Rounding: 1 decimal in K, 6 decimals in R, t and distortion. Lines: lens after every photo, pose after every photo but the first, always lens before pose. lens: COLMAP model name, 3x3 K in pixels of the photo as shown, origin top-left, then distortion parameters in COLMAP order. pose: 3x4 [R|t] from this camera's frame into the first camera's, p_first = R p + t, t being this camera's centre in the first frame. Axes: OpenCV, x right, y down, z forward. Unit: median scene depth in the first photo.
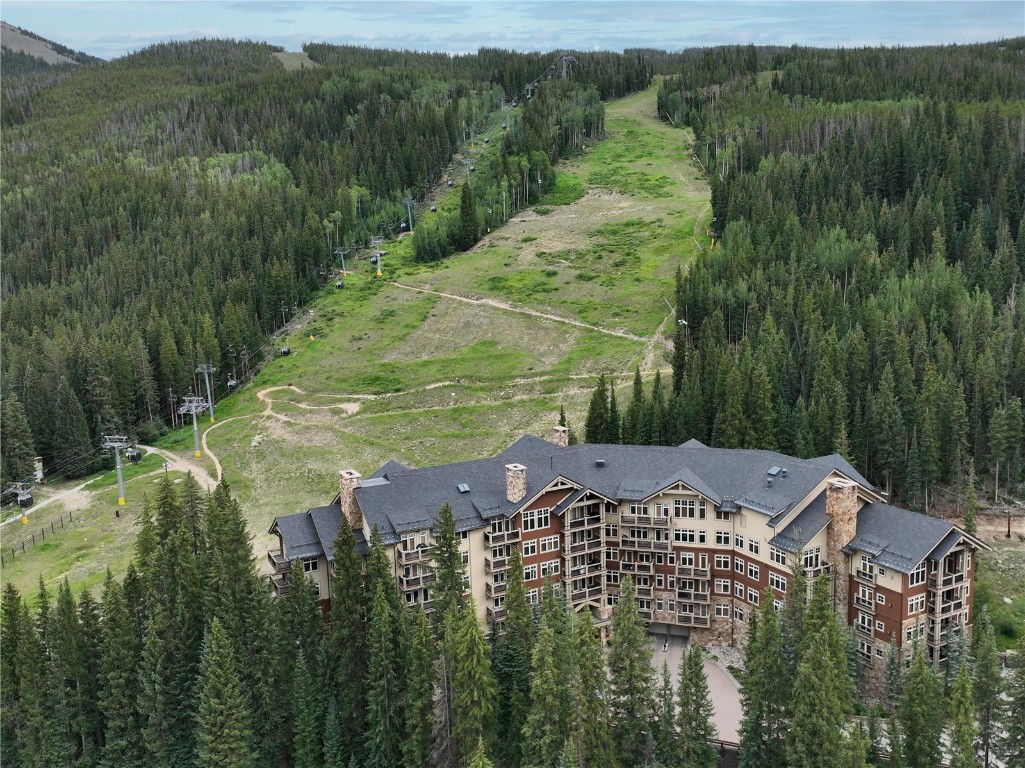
lens RADIAL K [[833.9, 0, 512.5], [0, 833.9, 384.0], [0, 0, 1]] dist [0.004825, 0.002027]
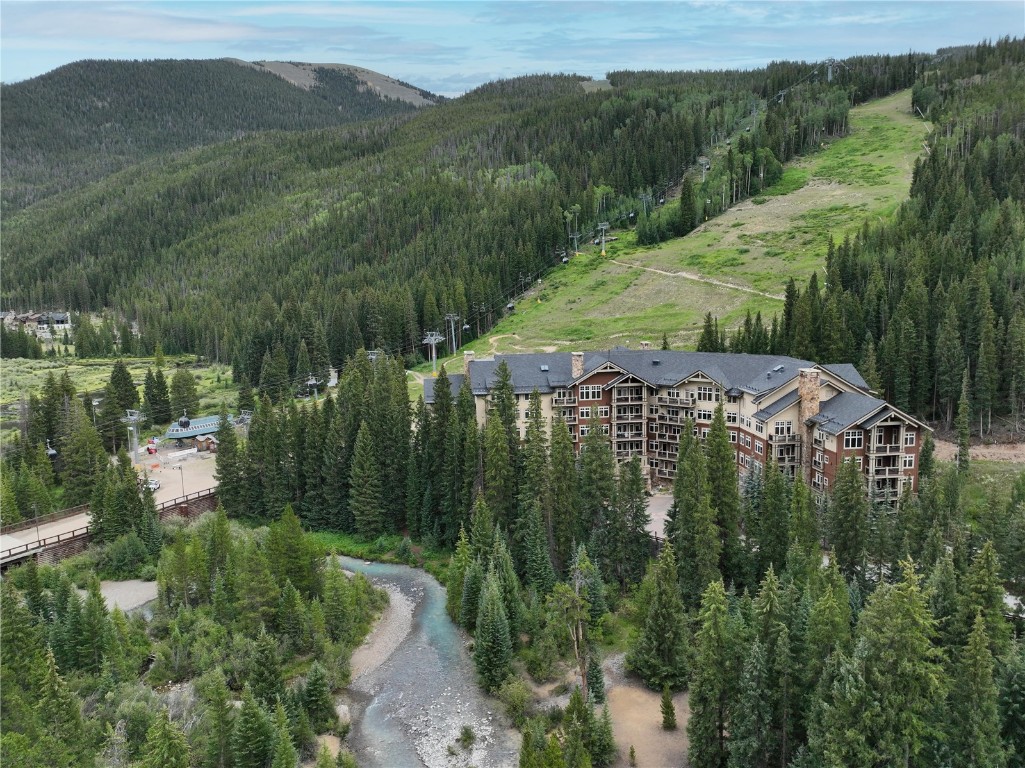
lens RADIAL K [[763.6, 0, 512.5], [0, 763.6, 384.0], [0, 0, 1]] dist [0.004347, -0.000403]
pose [[0.930380, 0.061516, -0.361399, 0.138382], [-0.060551, 0.998067, 0.014008, 0.052458], [0.361563, 0.008850, 0.932306, -0.087700]]
